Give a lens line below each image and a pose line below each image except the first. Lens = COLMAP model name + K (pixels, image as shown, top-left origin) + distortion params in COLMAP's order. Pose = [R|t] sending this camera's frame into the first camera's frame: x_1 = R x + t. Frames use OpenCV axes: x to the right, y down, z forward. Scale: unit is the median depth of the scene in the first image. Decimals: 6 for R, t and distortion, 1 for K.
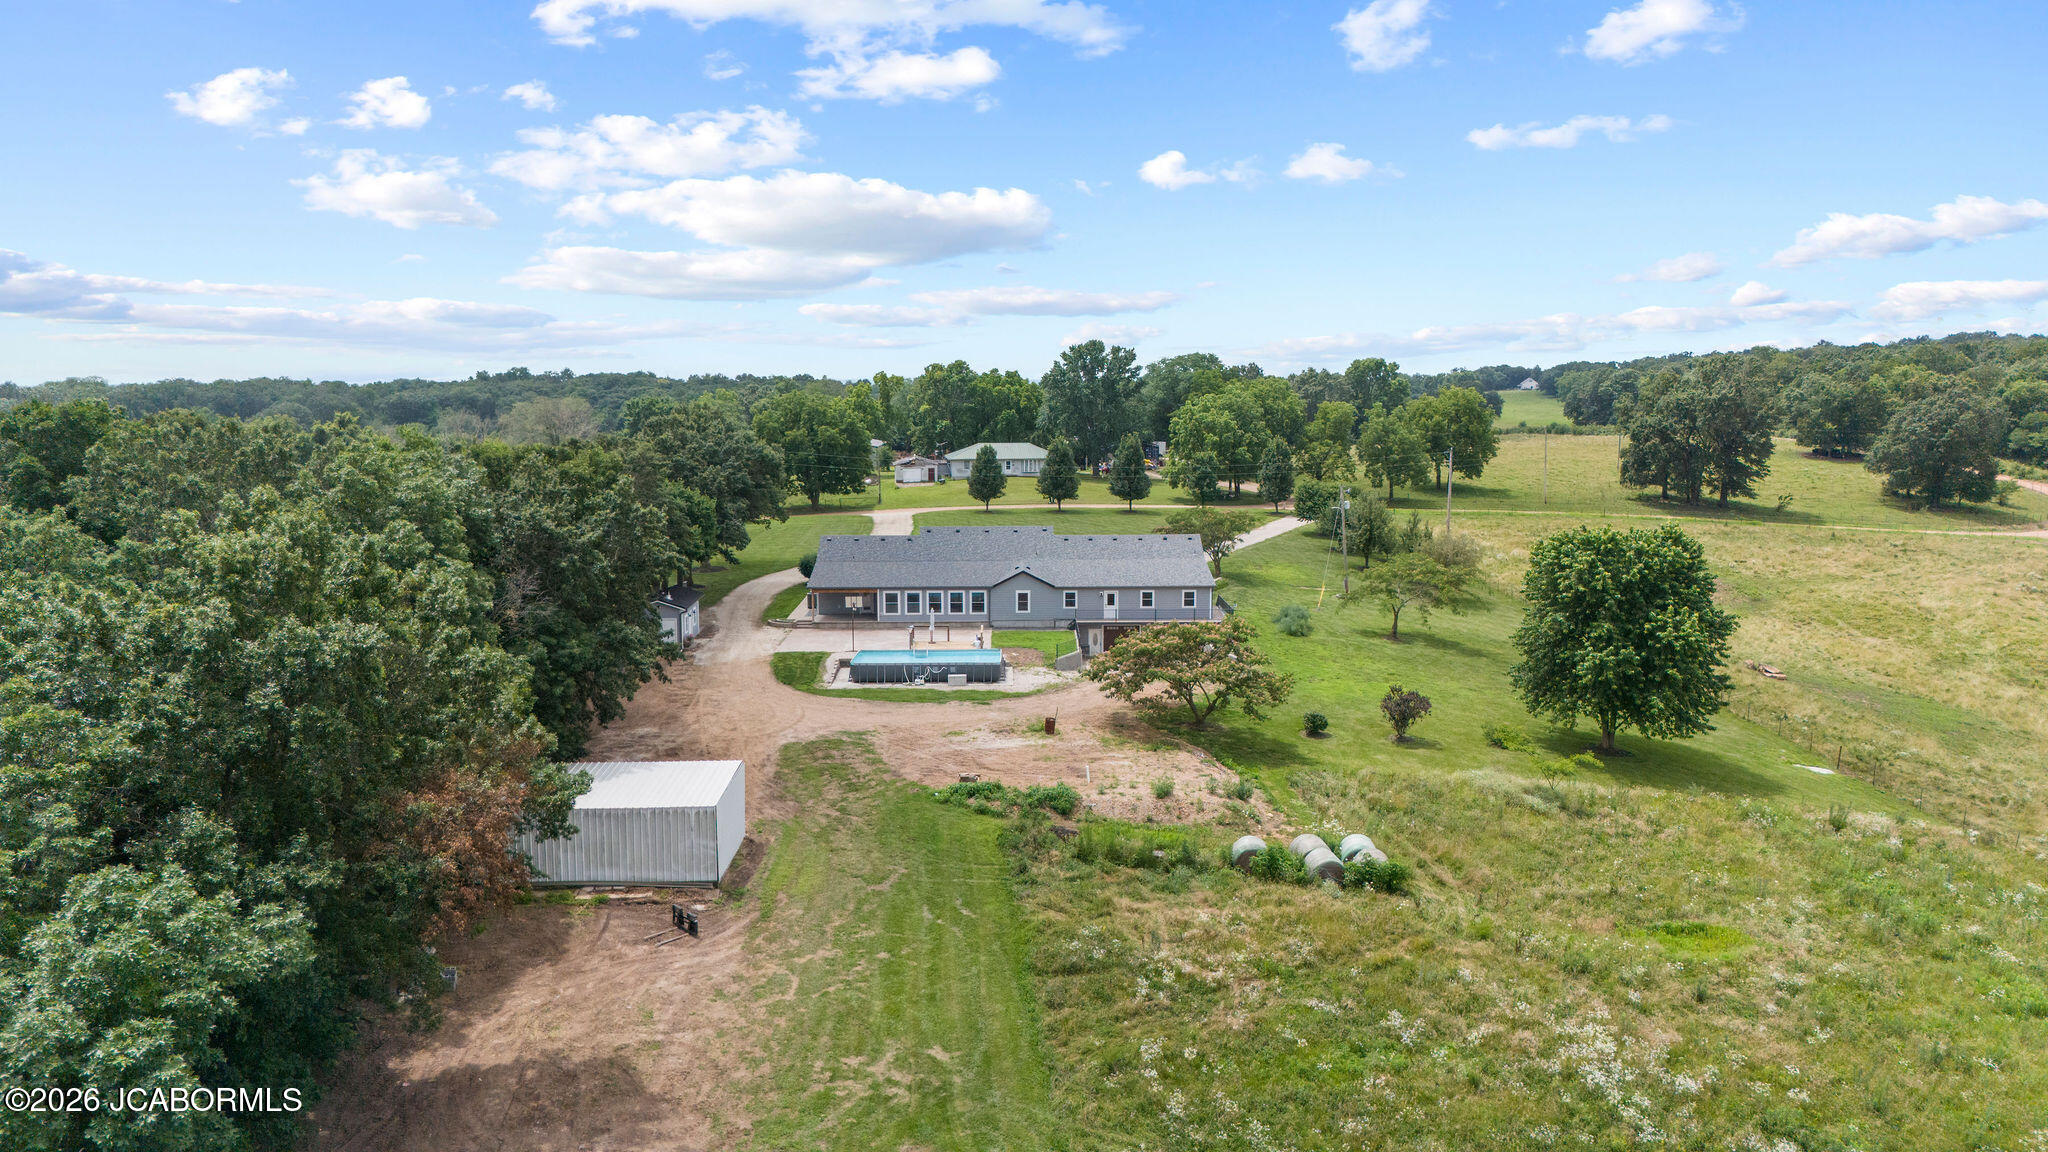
lens RADIAL K [[1462.6, 0, 1030.1], [0, 1462.6, 573.3], [0, 0, 1]] dist [0.012365, 0.005457]
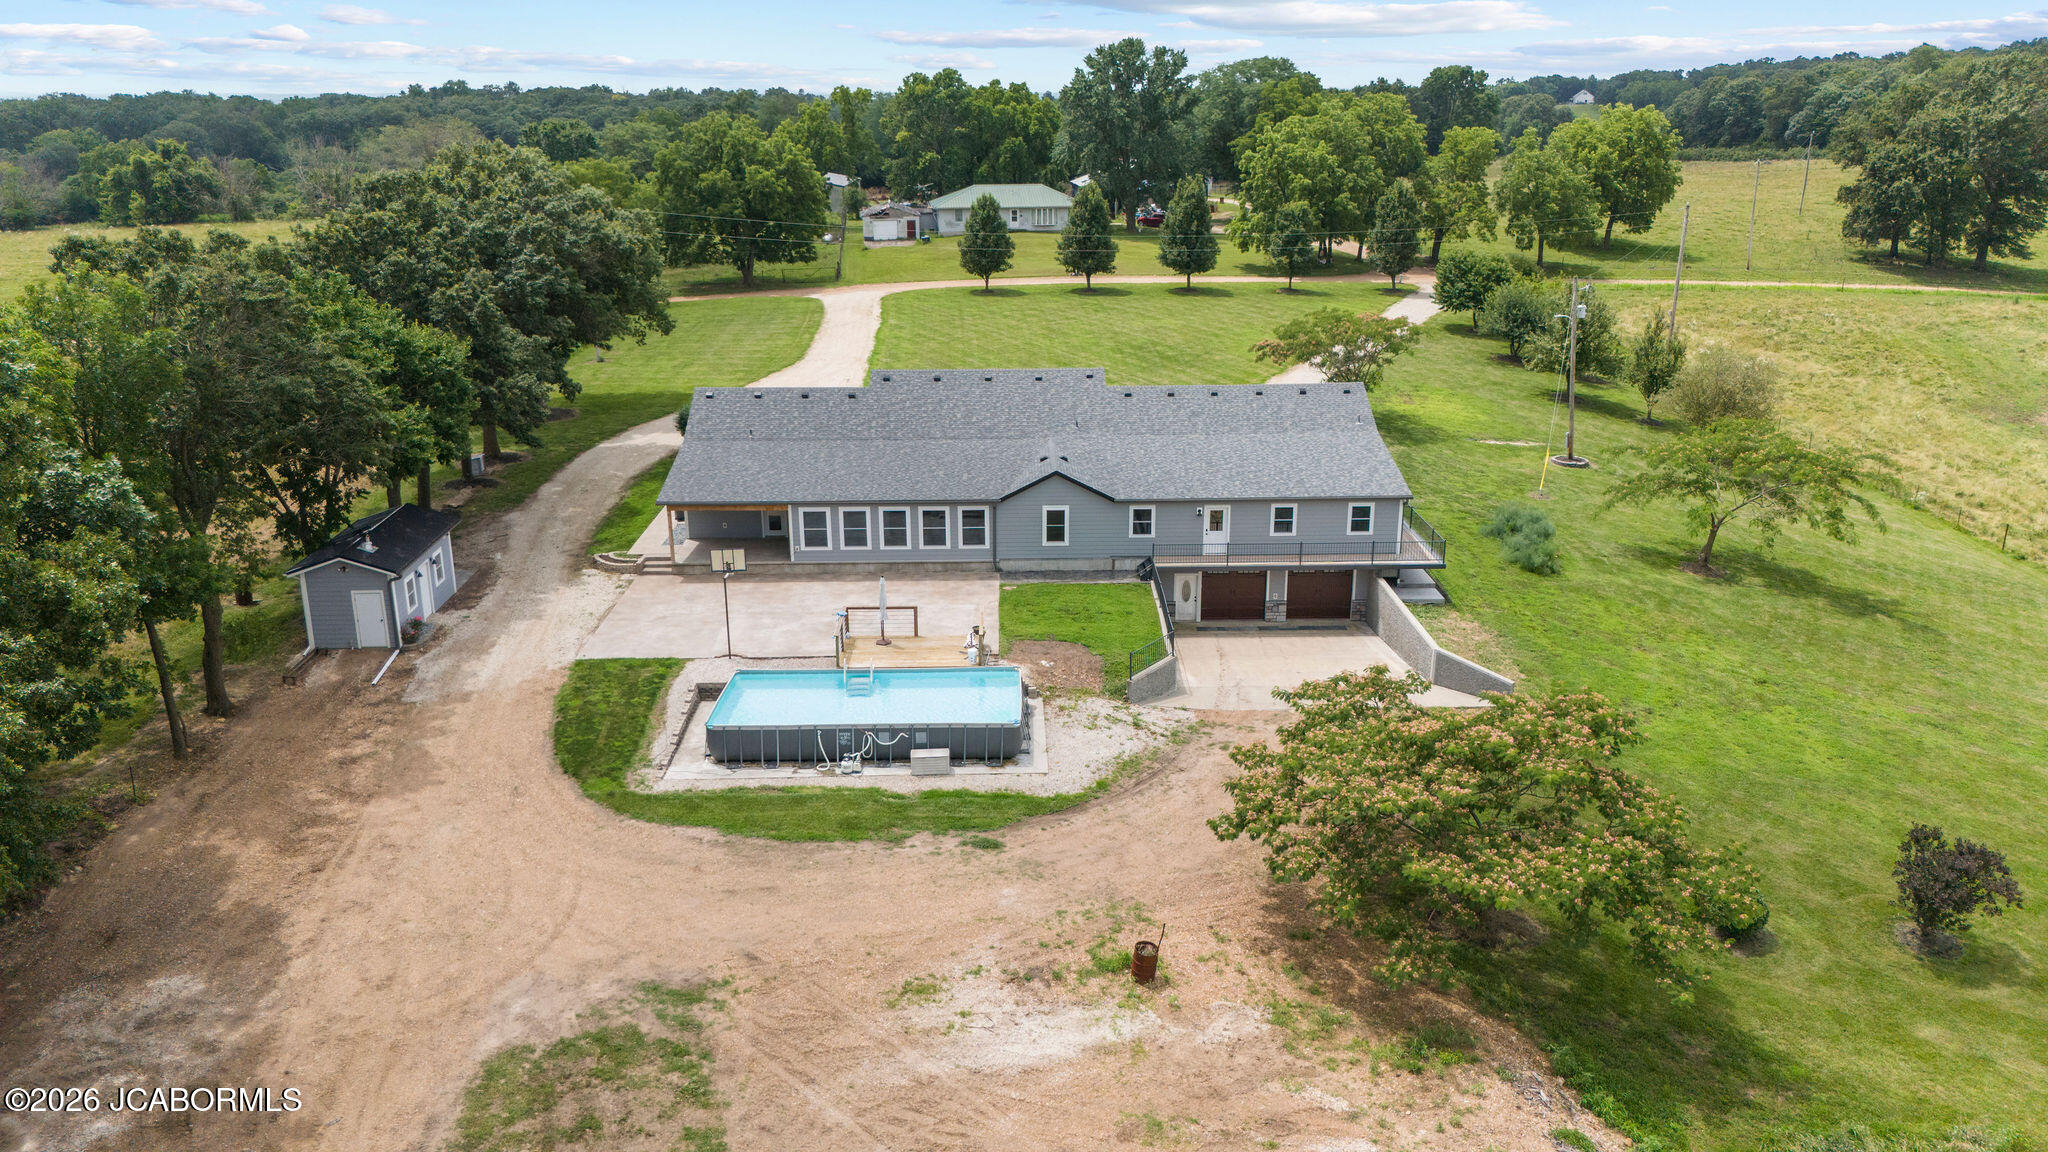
lens RADIAL K [[1462.6, 0, 1029.1], [0, 1462.6, 577.3], [0, 0, 1]] dist [0.012365, 0.005457]
pose [[0.999996, -0.002517, -0.001013, -0.008290], [0.002661, 0.982442, 0.186551, -0.036397], [0.000525, -0.186553, 0.982445, 0.265350]]
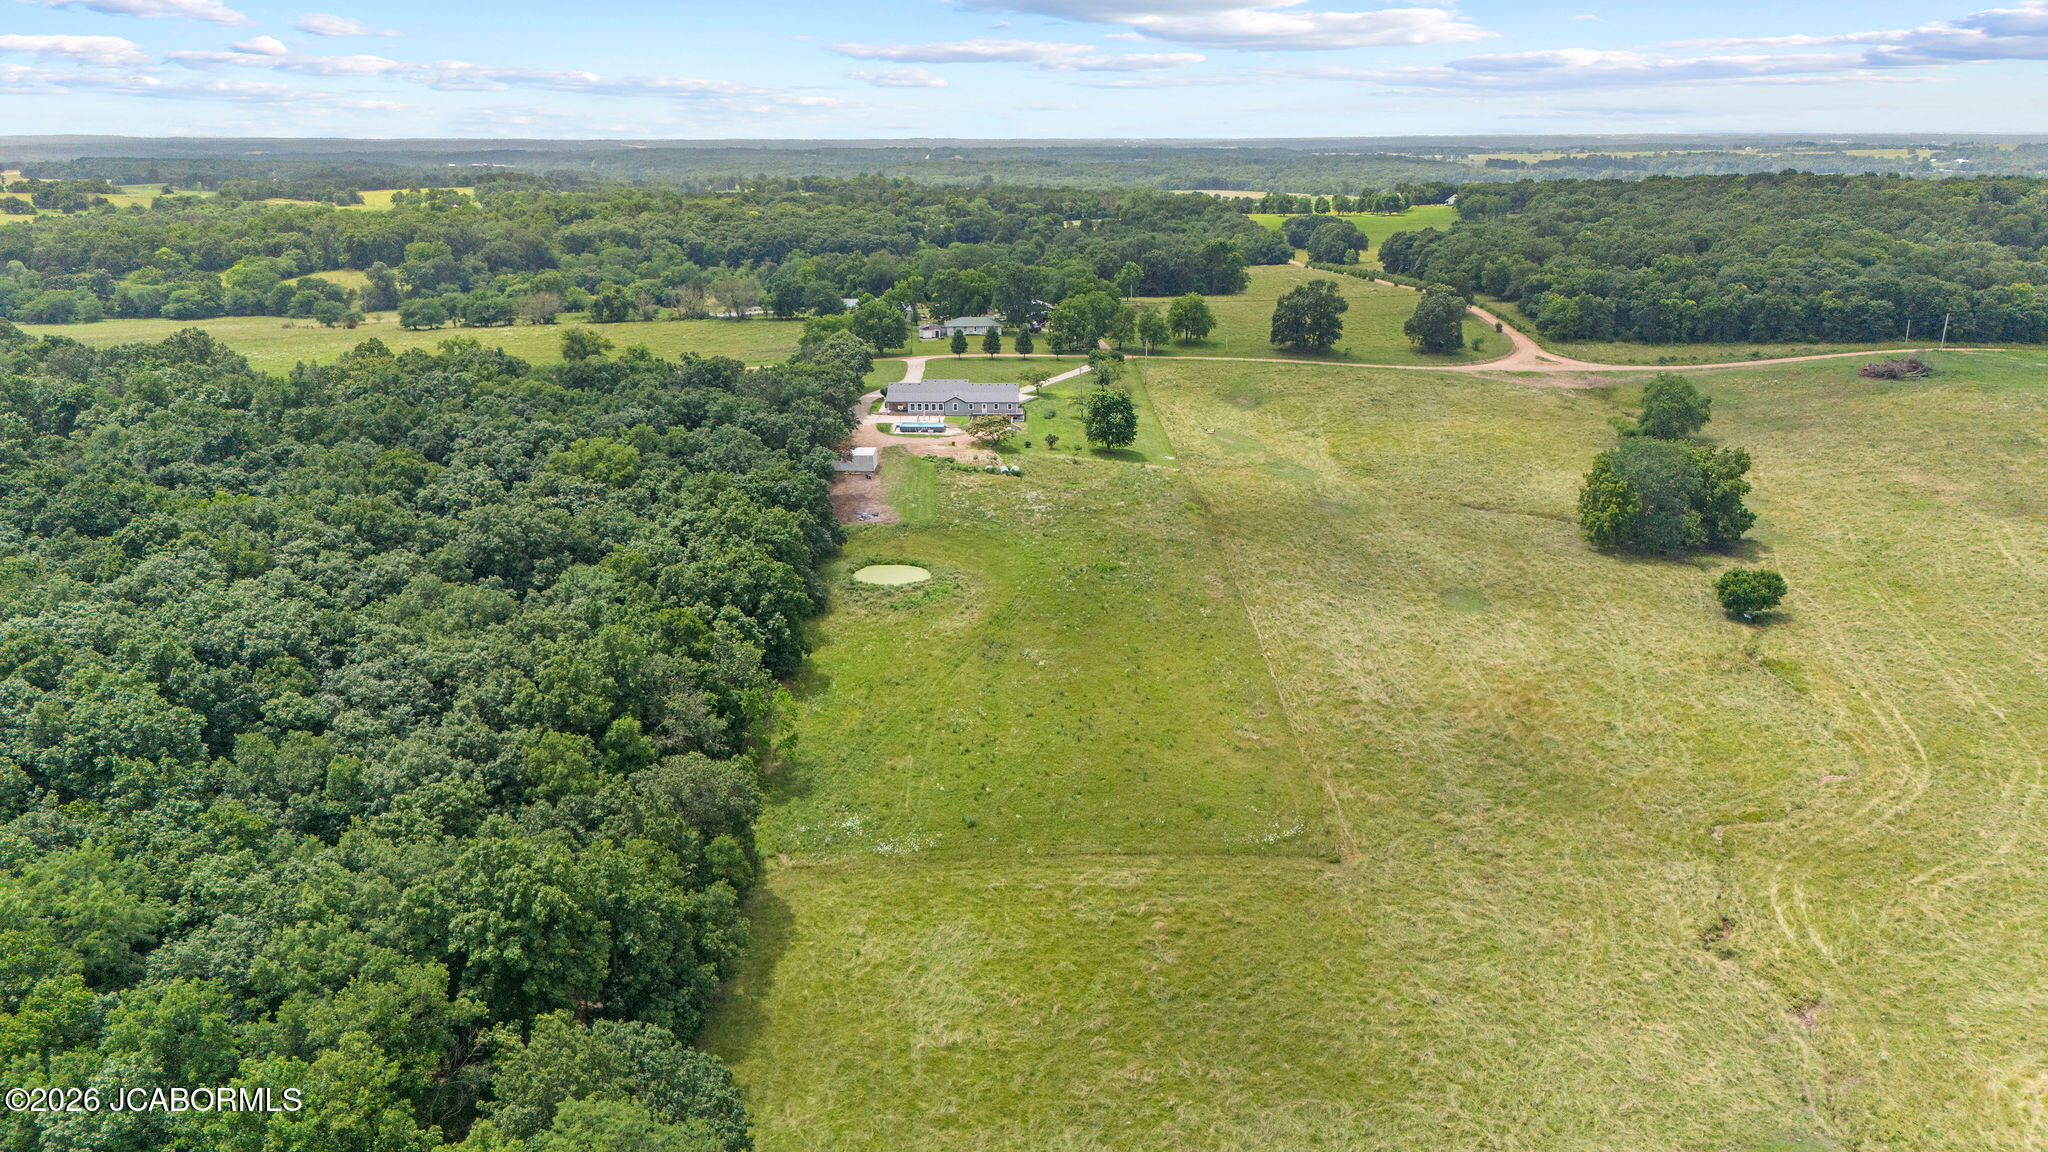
lens RADIAL K [[1462.6, 0, 1024.0], [0, 1462.6, 581.4], [0, 0, 1]] dist [0.012365, 0.005457]
pose [[0.999395, 0.011206, -0.032928, 0.139008], [-0.005696, 0.986625, 0.162907, -0.068059], [0.034313, -0.162621, 0.986092, -1.185189]]
